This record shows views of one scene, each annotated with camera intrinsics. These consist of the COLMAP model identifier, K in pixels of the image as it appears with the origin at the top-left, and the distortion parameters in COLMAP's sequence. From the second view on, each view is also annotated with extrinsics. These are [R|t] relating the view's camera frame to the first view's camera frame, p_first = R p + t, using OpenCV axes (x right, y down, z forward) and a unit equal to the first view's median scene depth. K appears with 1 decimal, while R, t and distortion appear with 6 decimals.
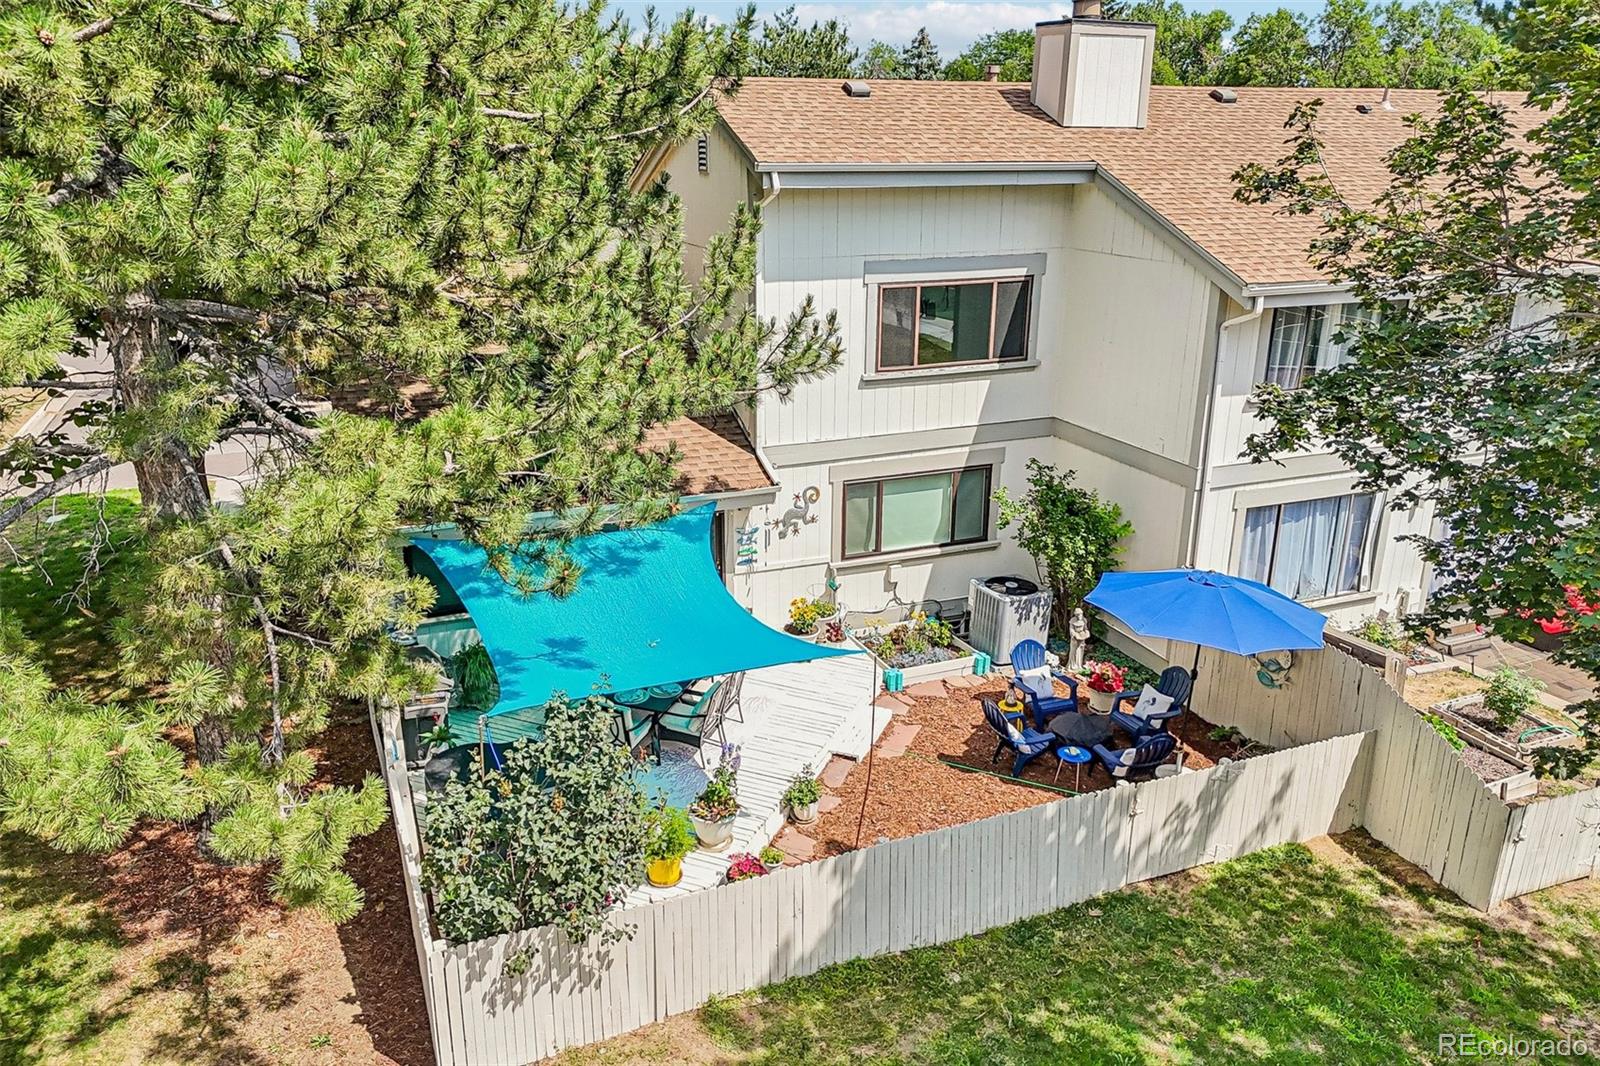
lens RADIAL K [[1161.1, 0, 806.9], [0, 1161.1, 529.3], [0, 0, 1]] dist [0.047103, -0.043044]
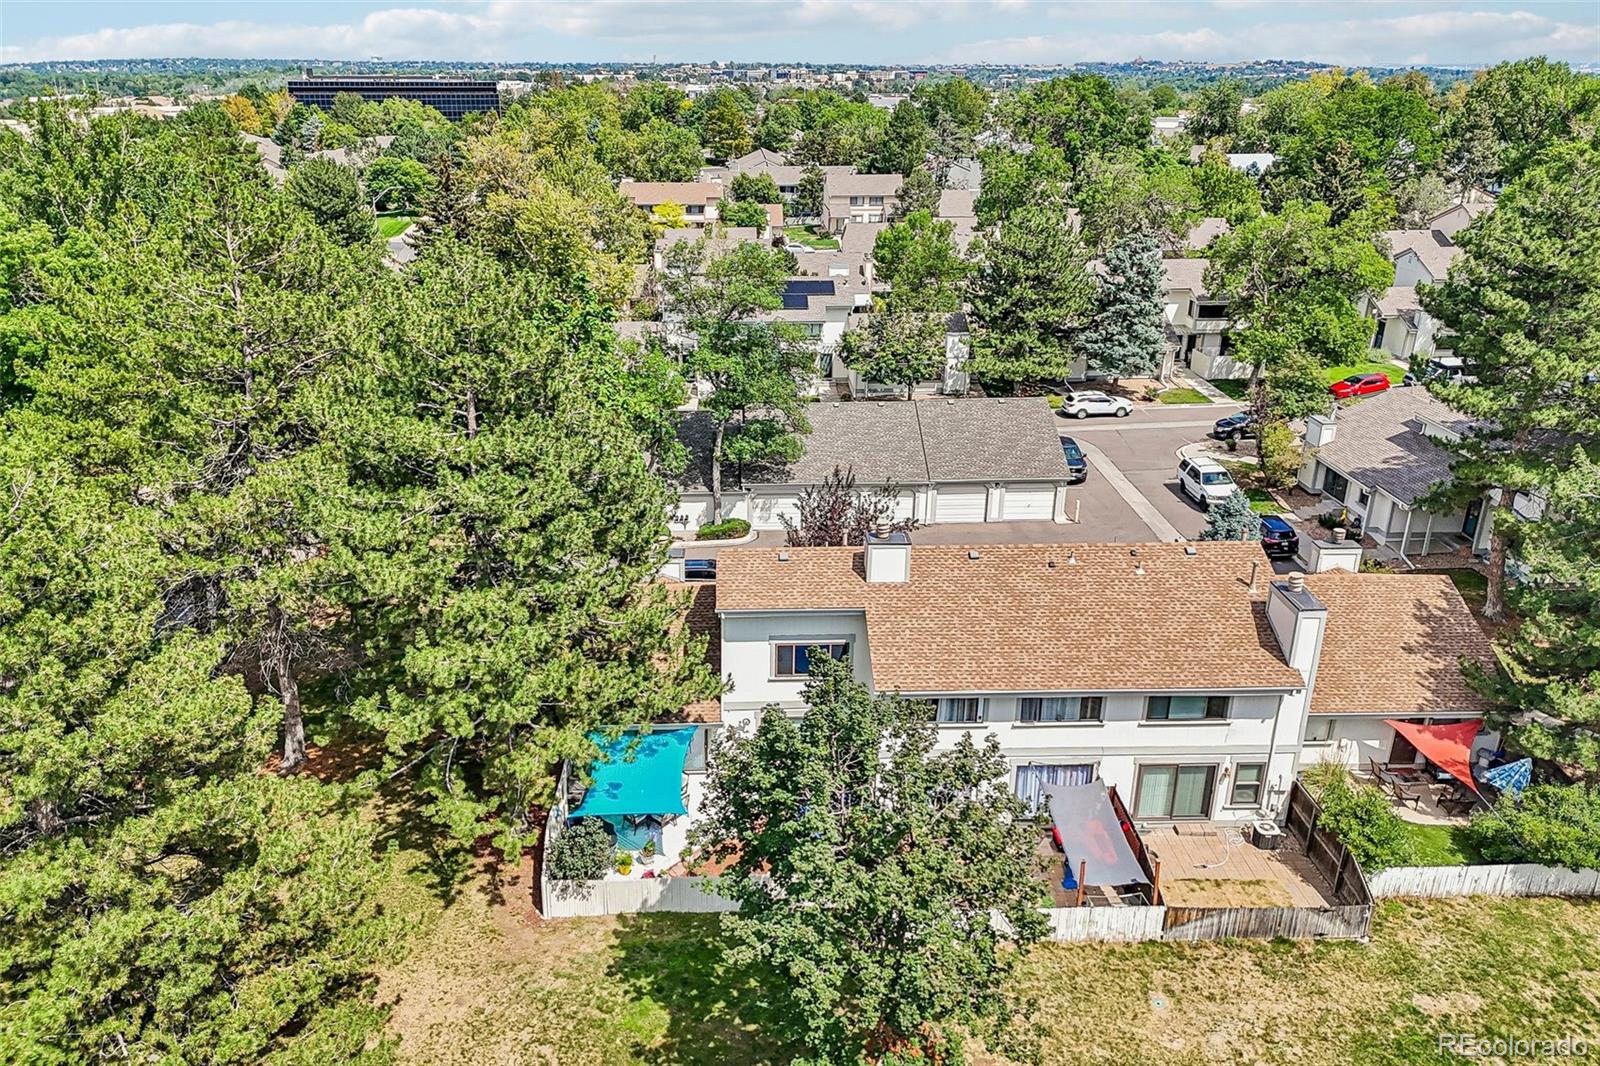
lens RADIAL K [[1161.1, 0, 788.9], [0, 1161.1, 532.8], [0, 0, 1]] dist [0.047103, -0.043044]
pose [[0.934783, 0.121551, -0.333775, 1.315309], [-0.102499, 0.991963, 0.074181, -0.948433], [0.340109, -0.035131, 0.939730, -1.893592]]
